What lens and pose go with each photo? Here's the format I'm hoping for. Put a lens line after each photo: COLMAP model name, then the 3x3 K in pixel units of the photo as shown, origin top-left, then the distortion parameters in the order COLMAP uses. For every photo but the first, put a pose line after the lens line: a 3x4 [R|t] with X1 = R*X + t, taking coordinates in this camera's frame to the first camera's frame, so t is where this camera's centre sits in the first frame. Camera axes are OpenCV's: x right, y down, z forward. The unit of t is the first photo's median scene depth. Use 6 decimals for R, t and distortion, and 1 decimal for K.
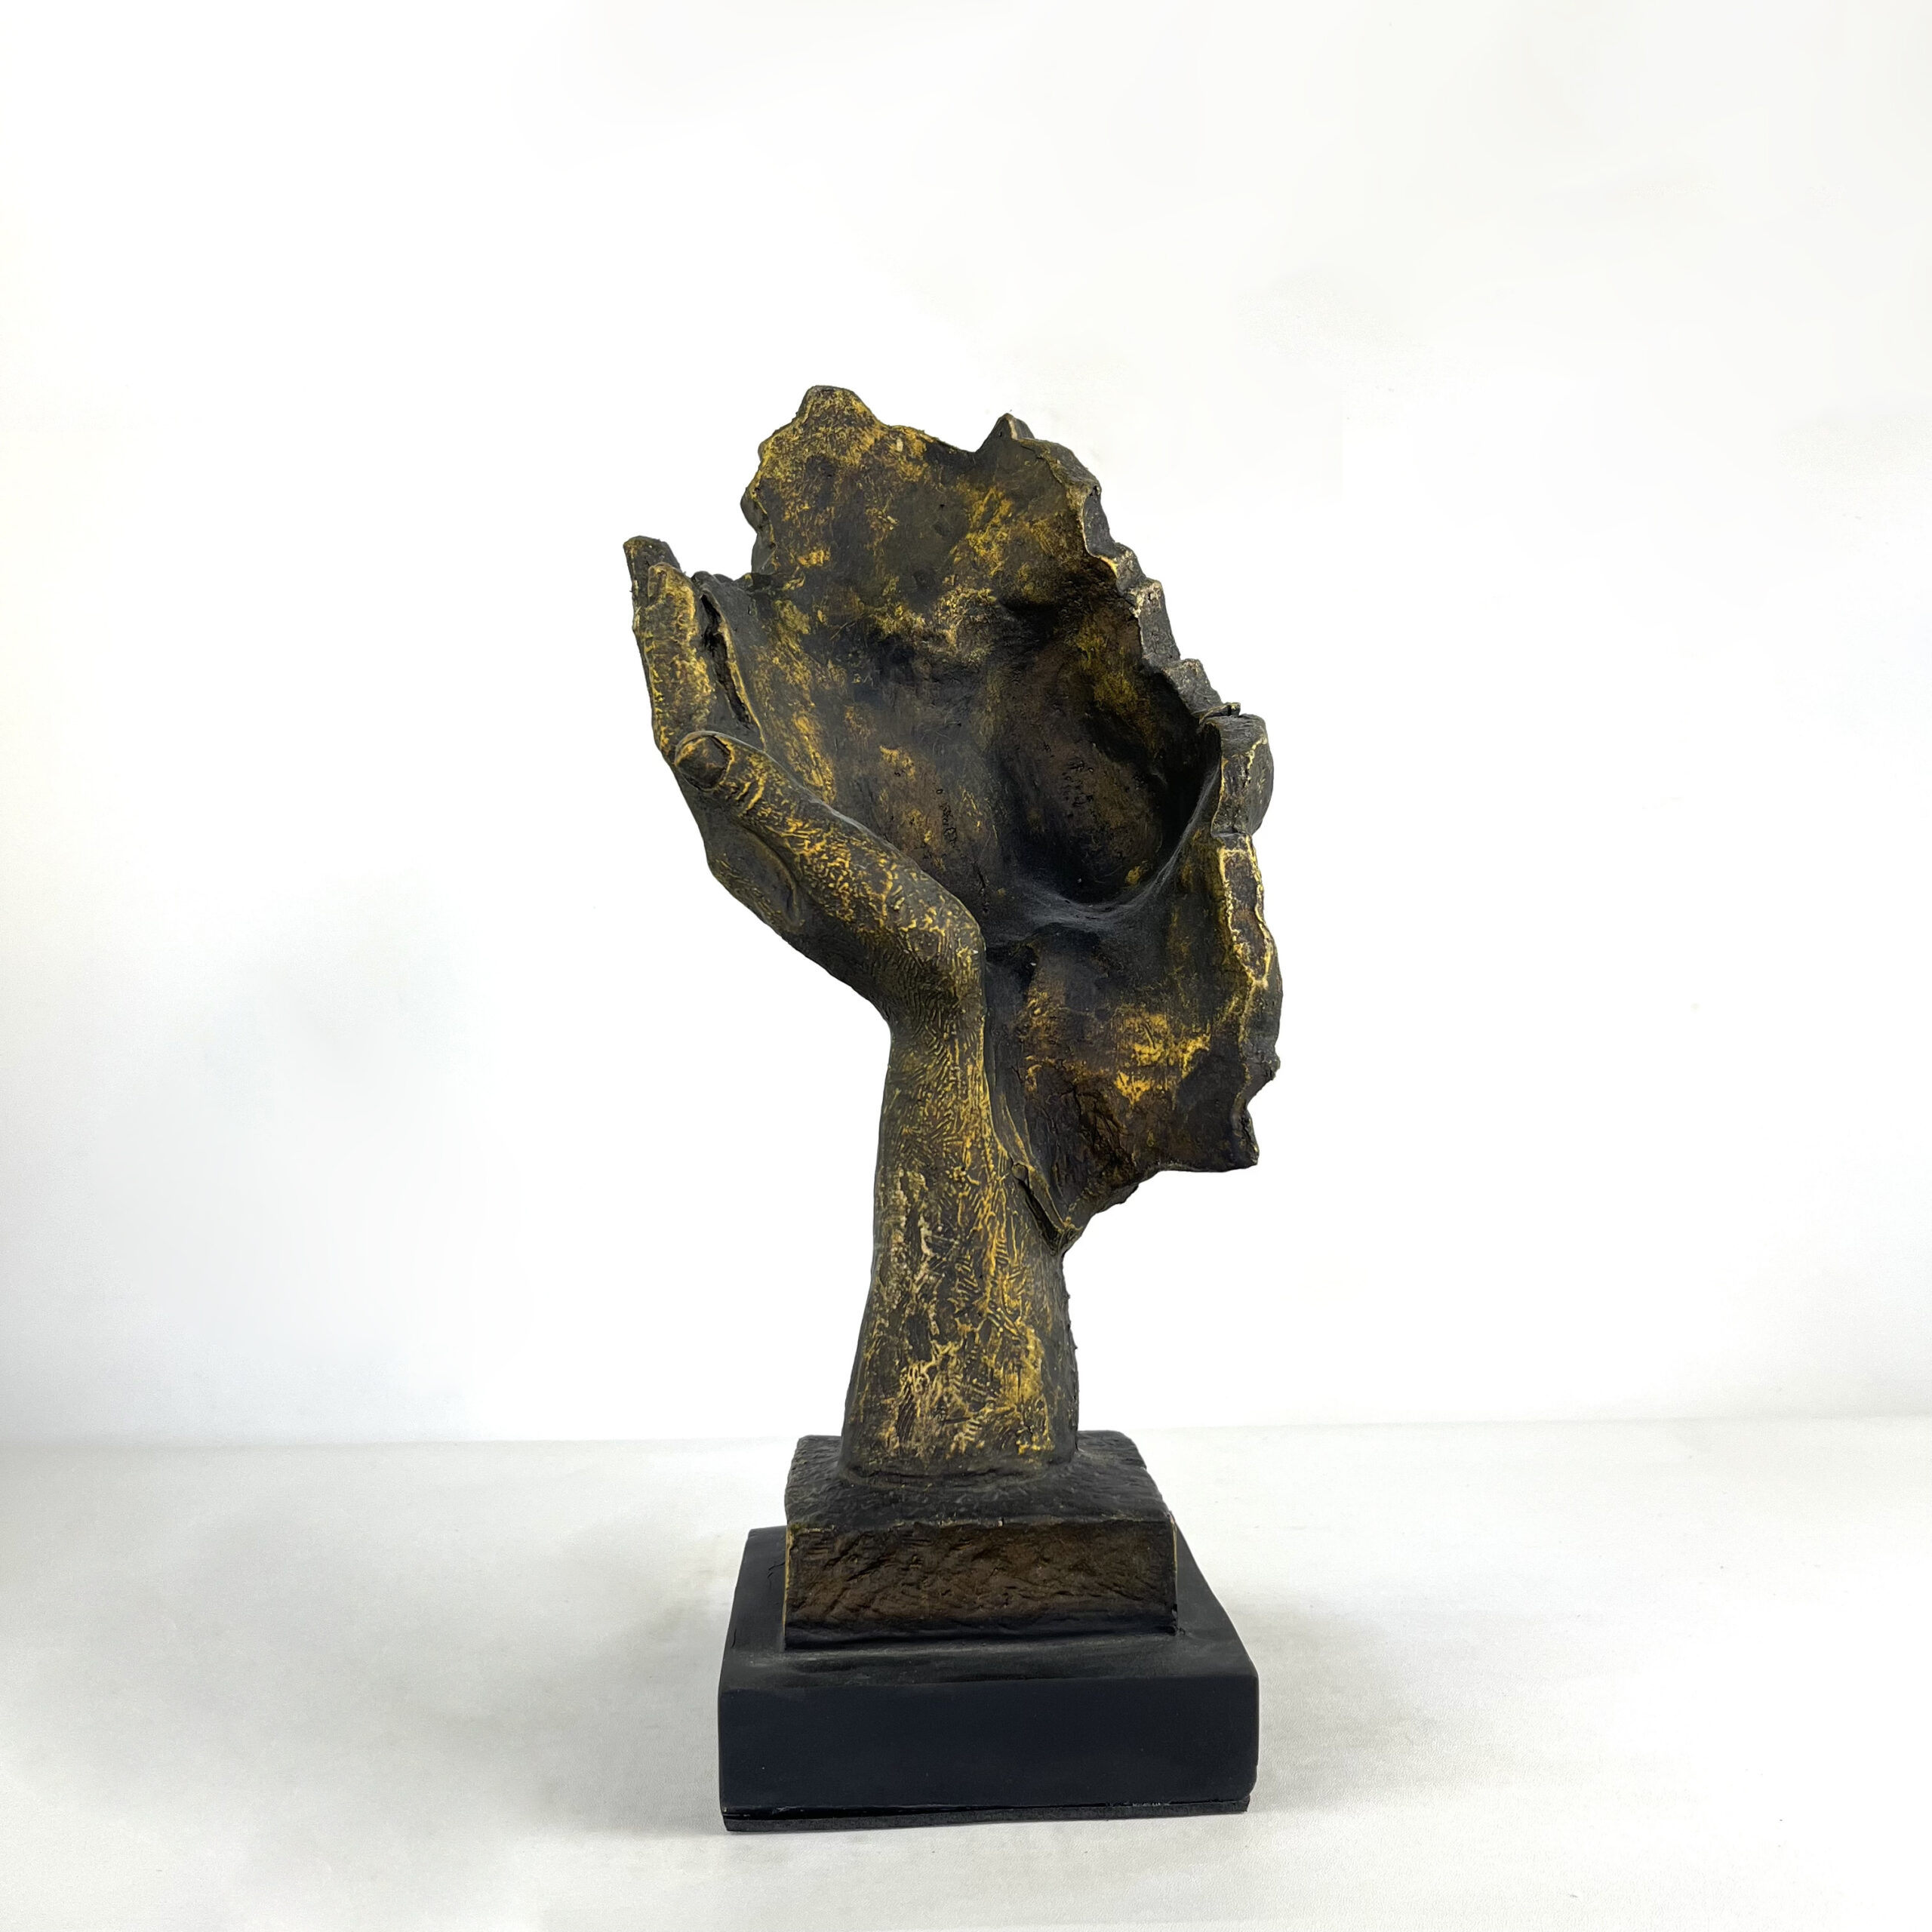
lens RADIAL K [[2023.0, 0, 924.9], [0, 2023.0, 925.0], [0, 0, 1]] dist [0.163921, -0.001320]
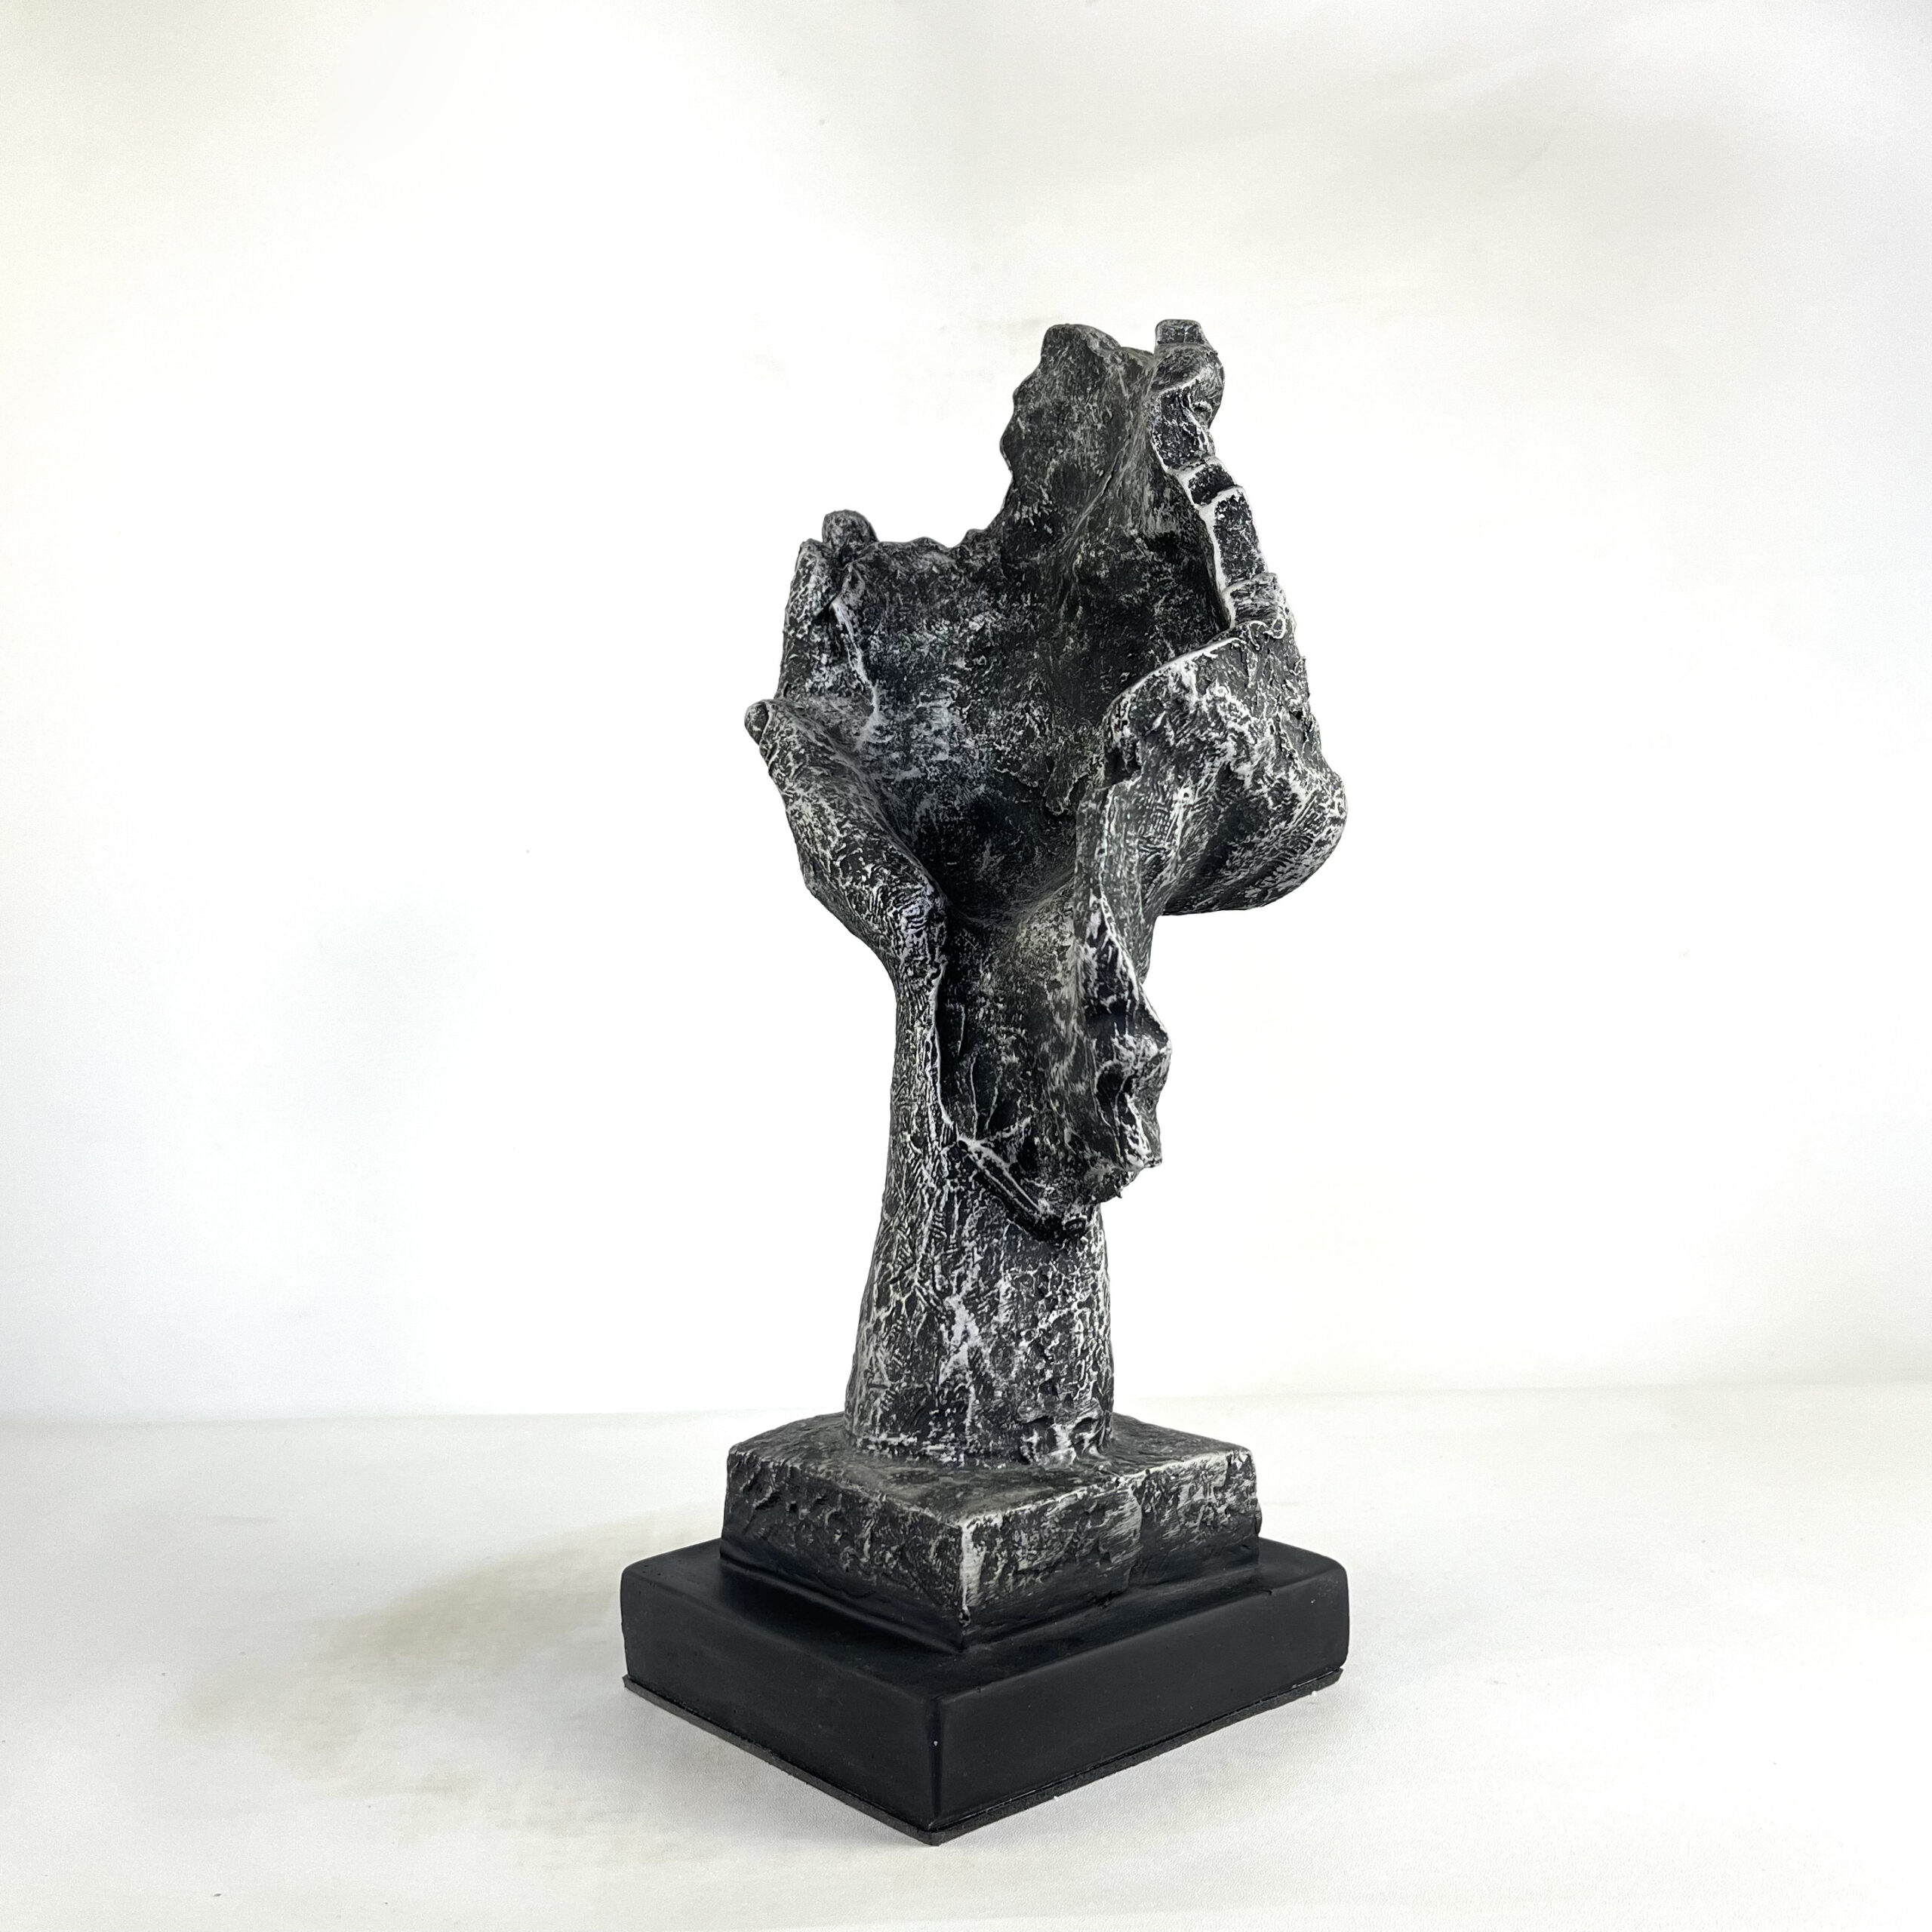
lens RADIAL K [[2062.5, 0, 965.8], [0, 2062.5, 925.7], [0, 0, 1]] dist [0.067019, -0.011816]
pose [[0.634386, 0.030788, -0.772403, 0.788916], [-0.015005, 0.999509, 0.027516, -0.007392], [0.772871, -0.005866, 0.634536, 0.391128]]
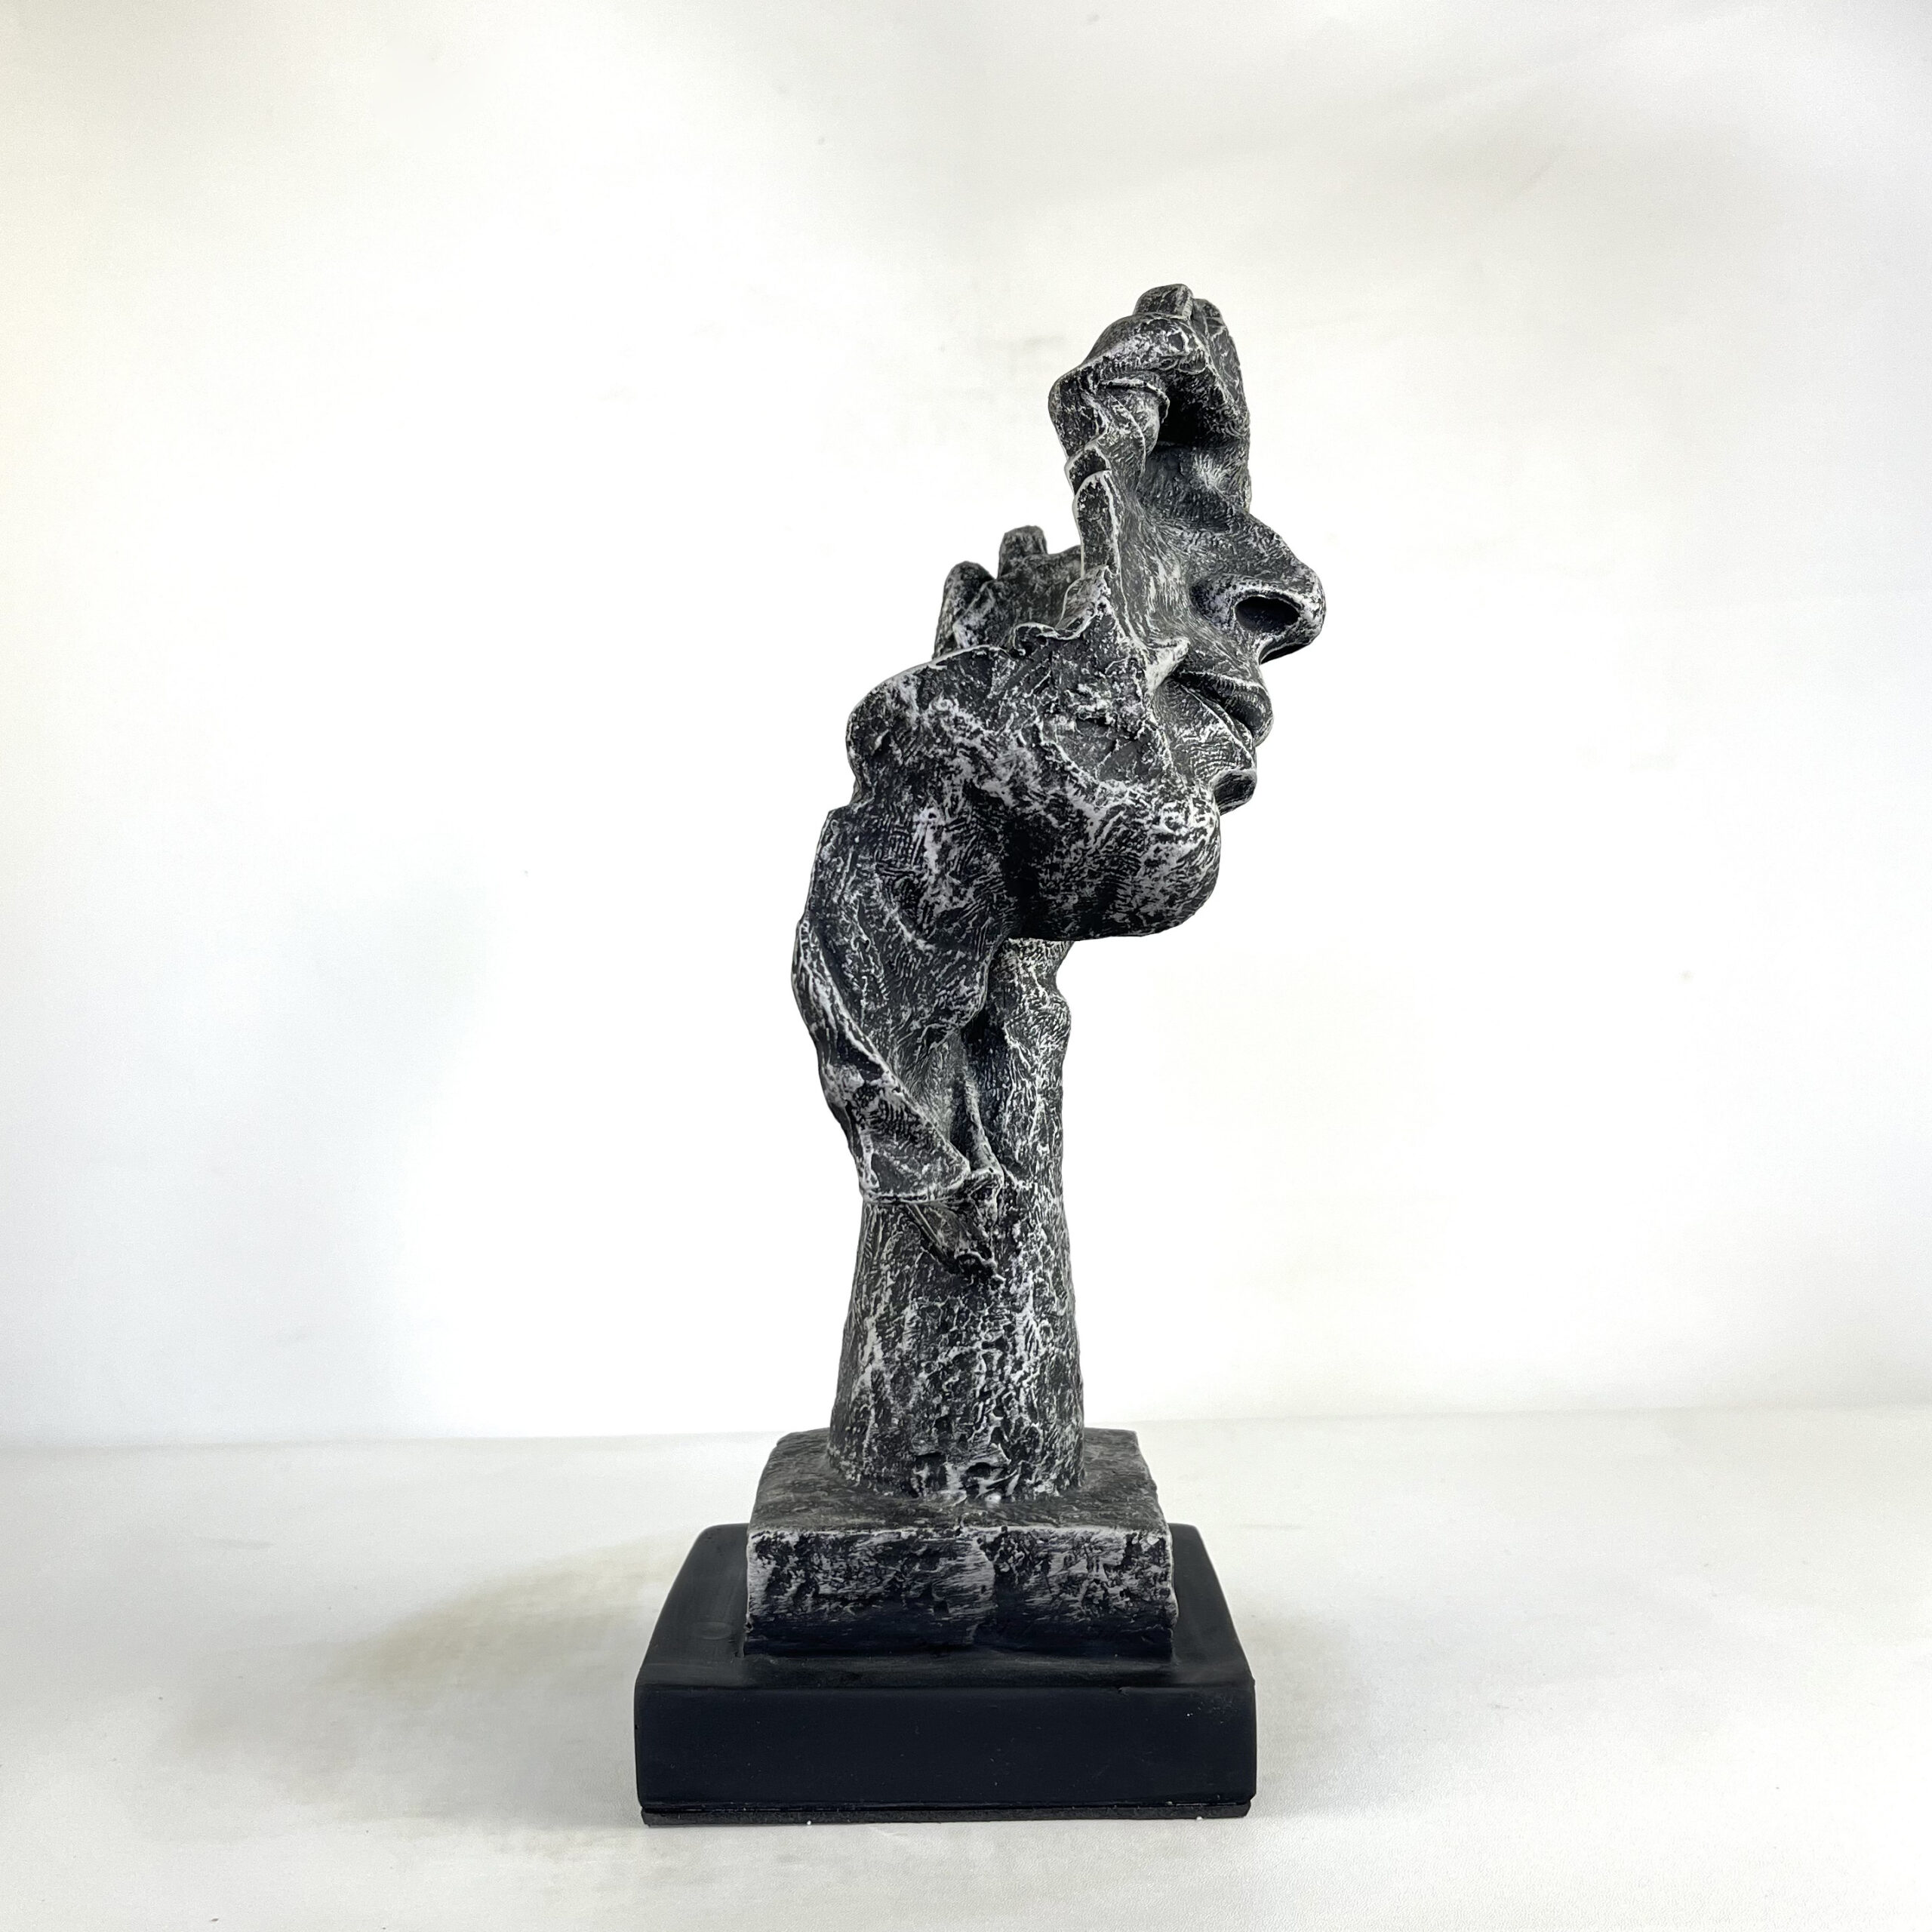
lens RADIAL K [[2086.9, 0, 976.0], [0, 2086.9, 948.4], [0, 0, 1]] dist [0.075402, -0.016004]
pose [[-0.020408, 0.045495, -0.998756, 1.014379], [-0.004587, 0.998949, 0.045598, -0.025378], [0.999781, 0.005512, -0.020178, 1.063610]]
